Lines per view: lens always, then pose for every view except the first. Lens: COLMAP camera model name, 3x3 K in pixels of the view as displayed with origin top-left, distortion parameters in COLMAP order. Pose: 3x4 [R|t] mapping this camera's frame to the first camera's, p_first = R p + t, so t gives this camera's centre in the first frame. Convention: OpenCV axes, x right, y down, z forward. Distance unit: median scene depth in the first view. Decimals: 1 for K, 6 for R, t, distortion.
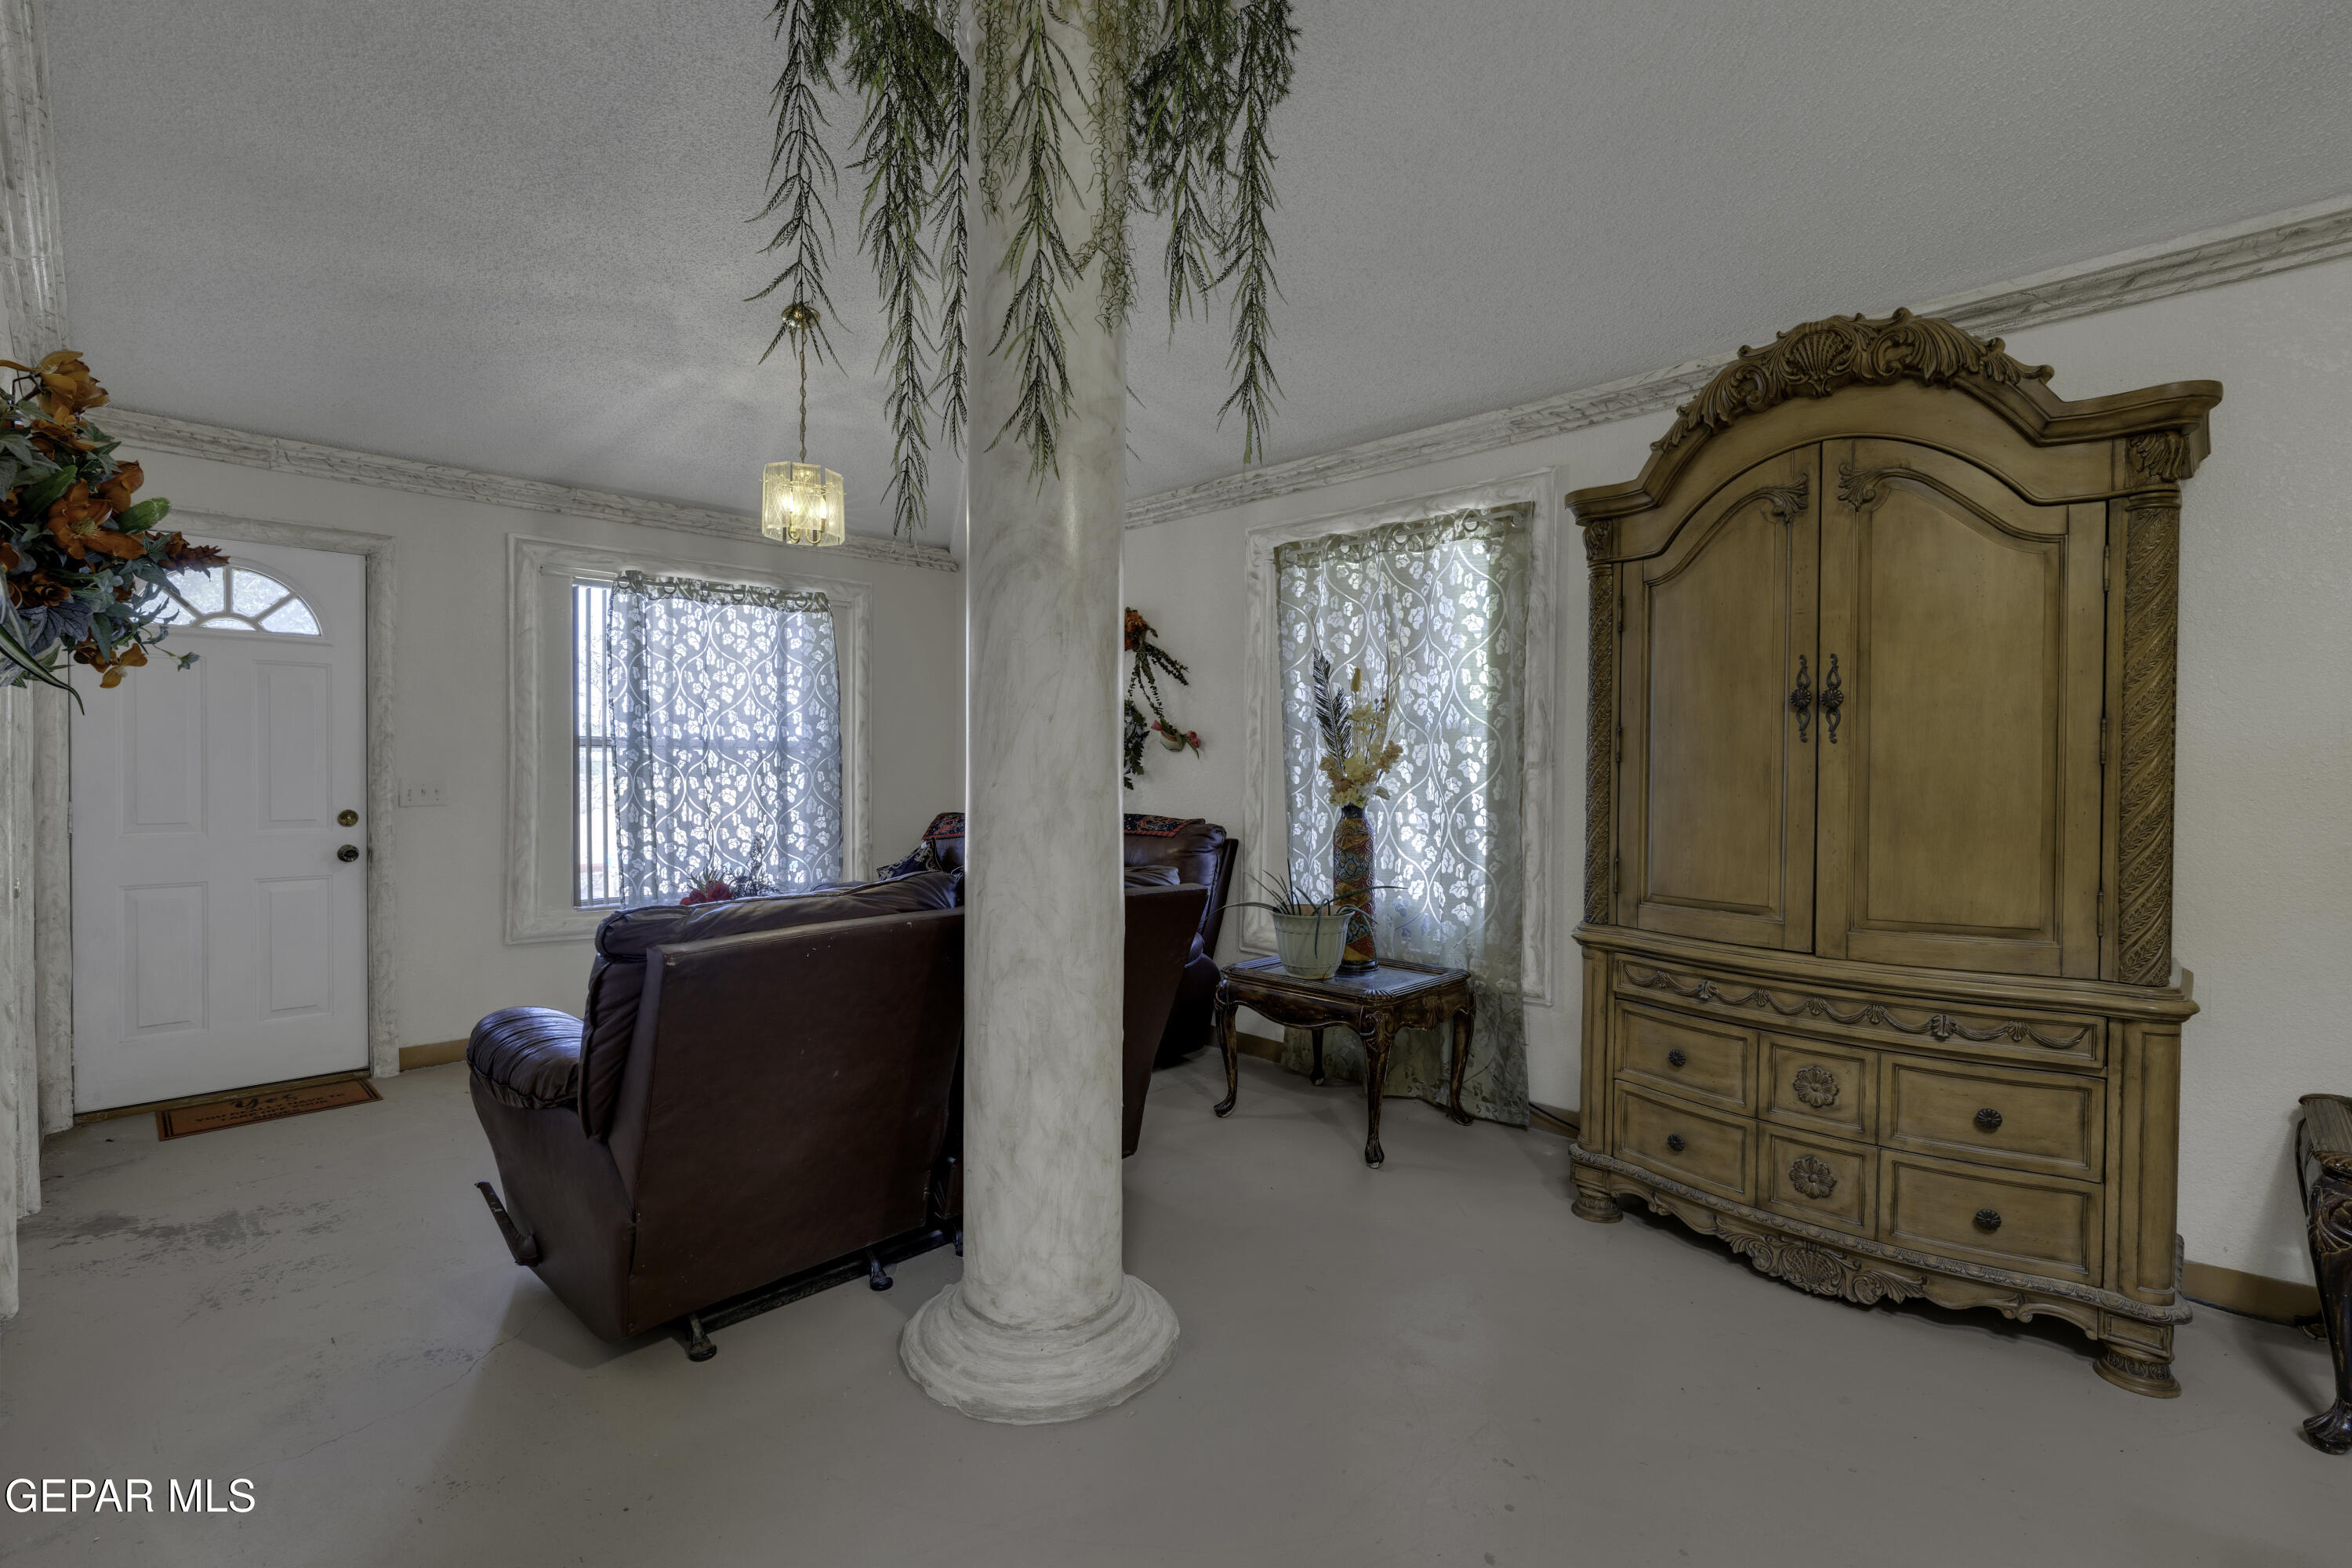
lens RADIAL K [[1046.8, 0, 1176.9], [0, 1046.8, 786.4], [0, 0, 1]] dist [-0.005193, 0.000852]
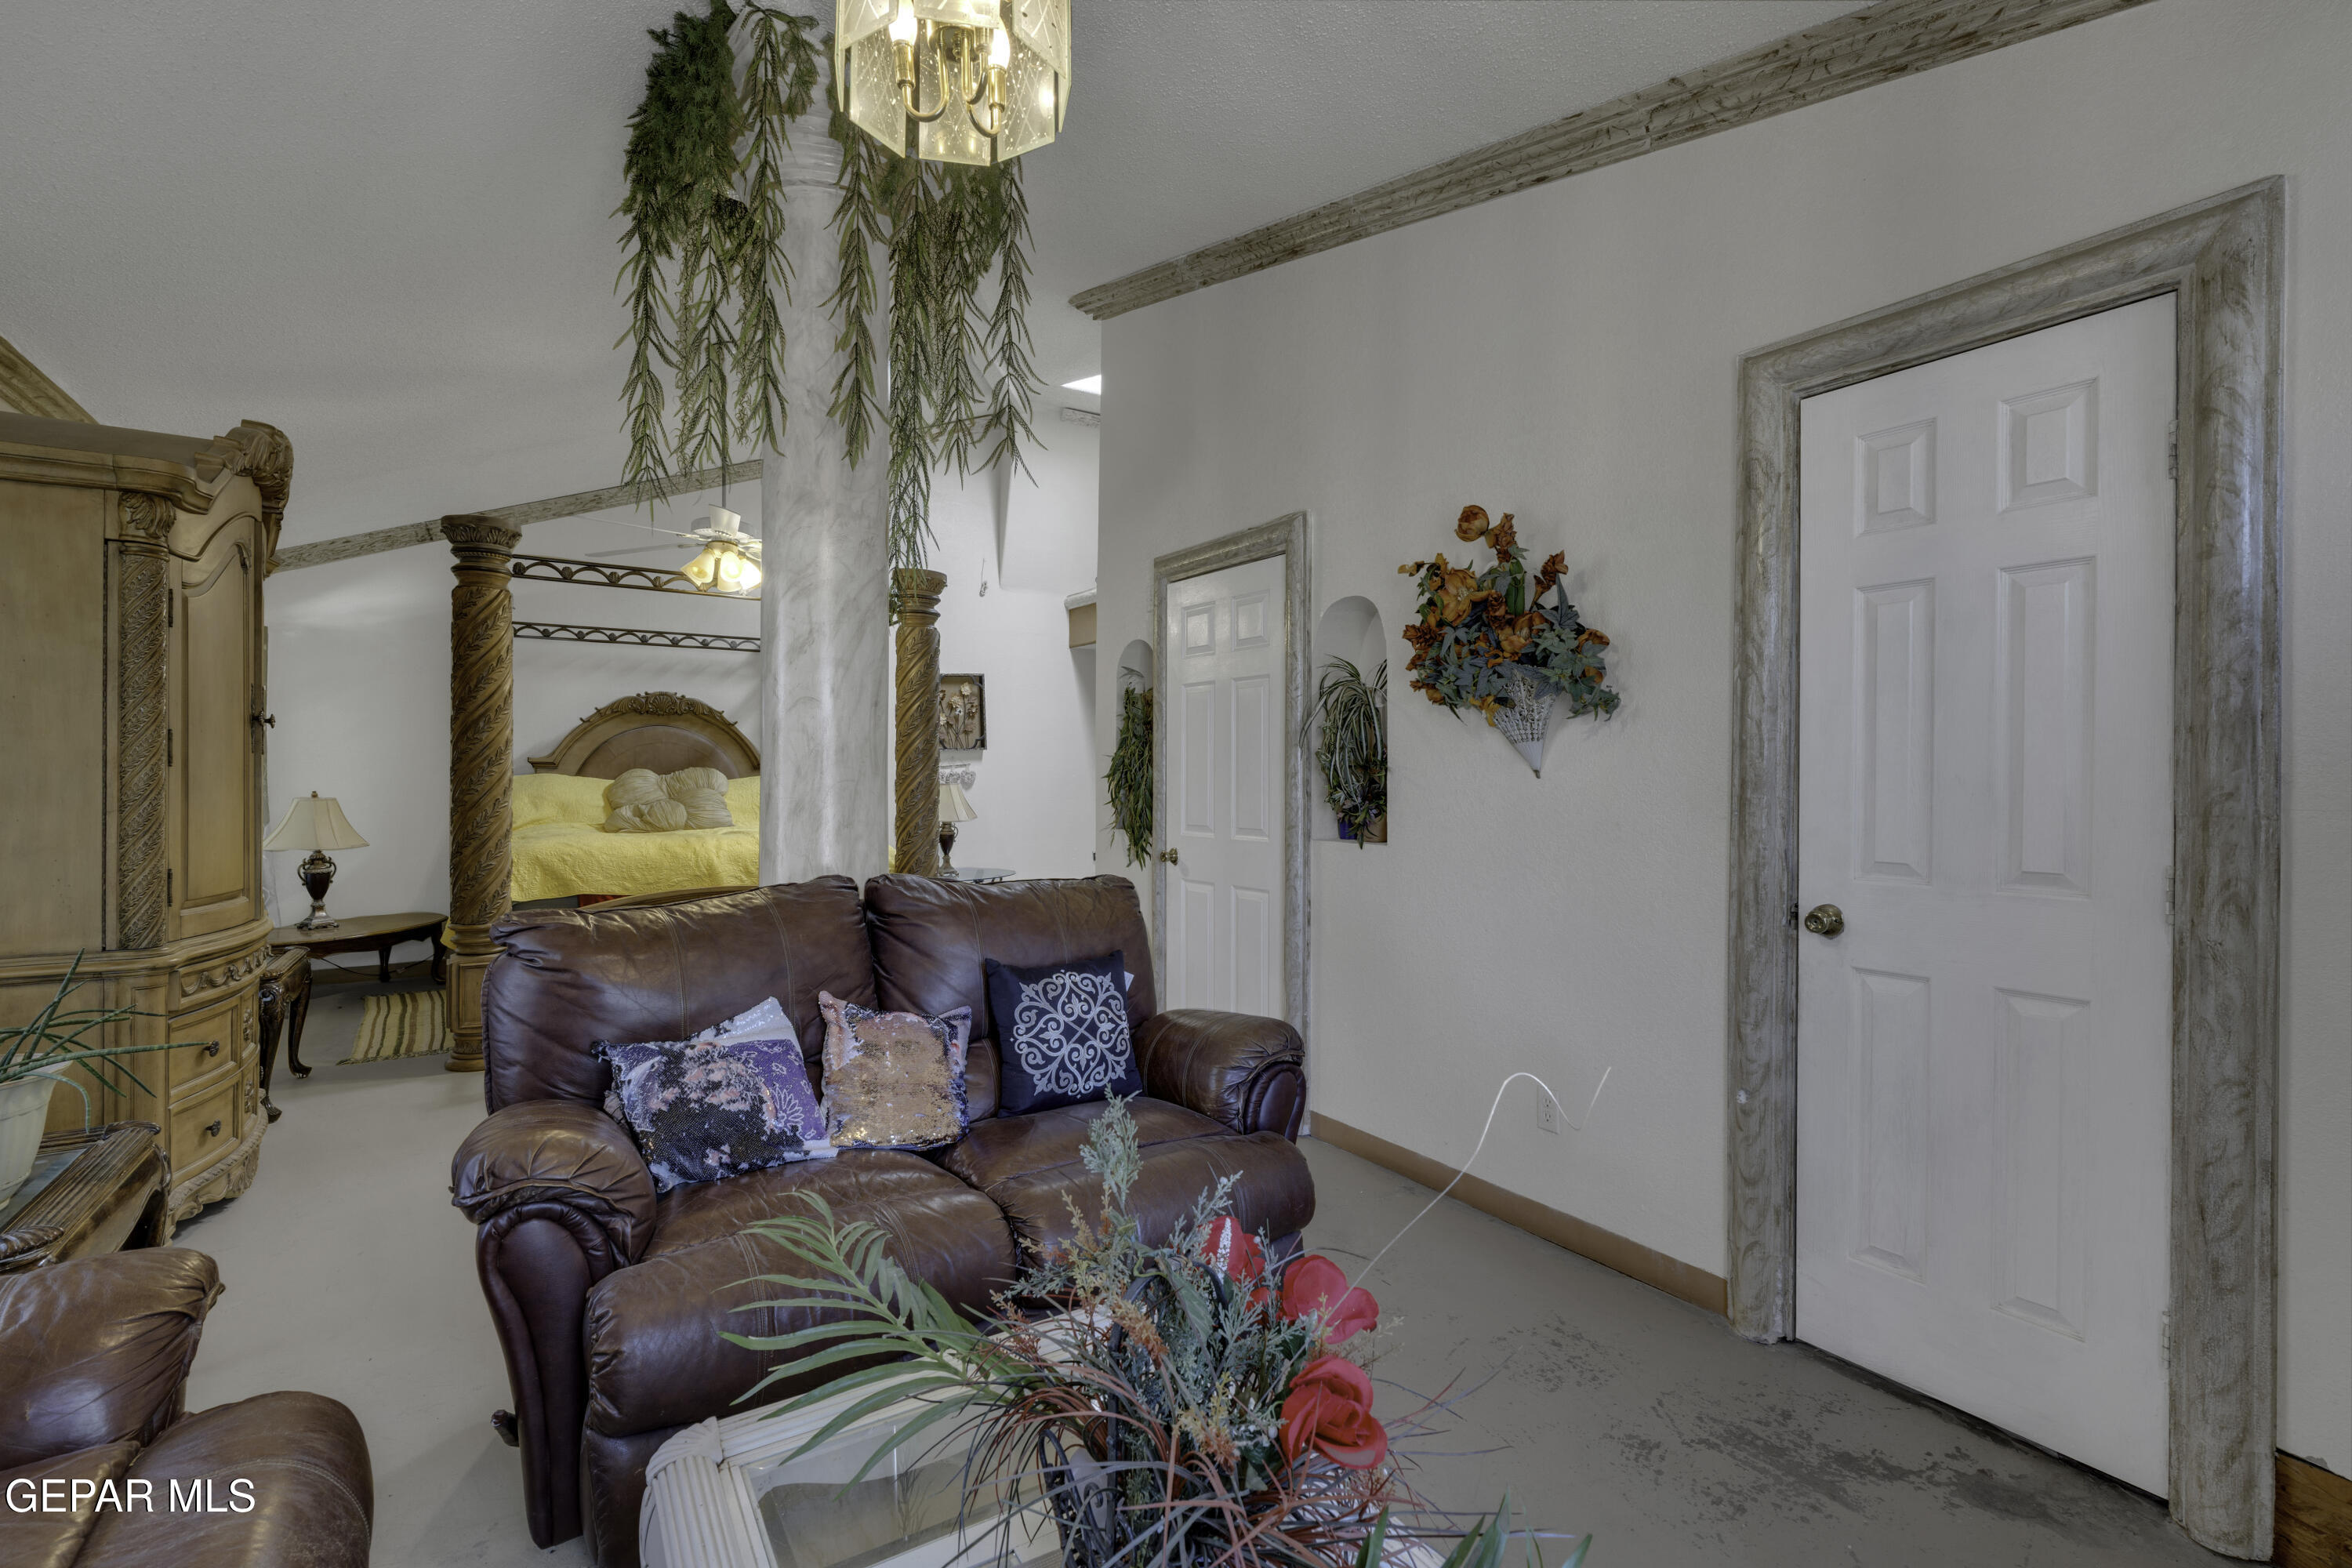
lens RADIAL K [[1046.8, 0, 1166.5], [0, 1046.8, 780.1], [0, 0, 1]] dist [-0.005193, 0.000852]
pose [[-0.964811, -0.009036, 0.262790, -0.697507], [-0.004749, 0.999845, 0.016946, -0.031448], [-0.262903, 0.015101, -0.964704, 1.750923]]
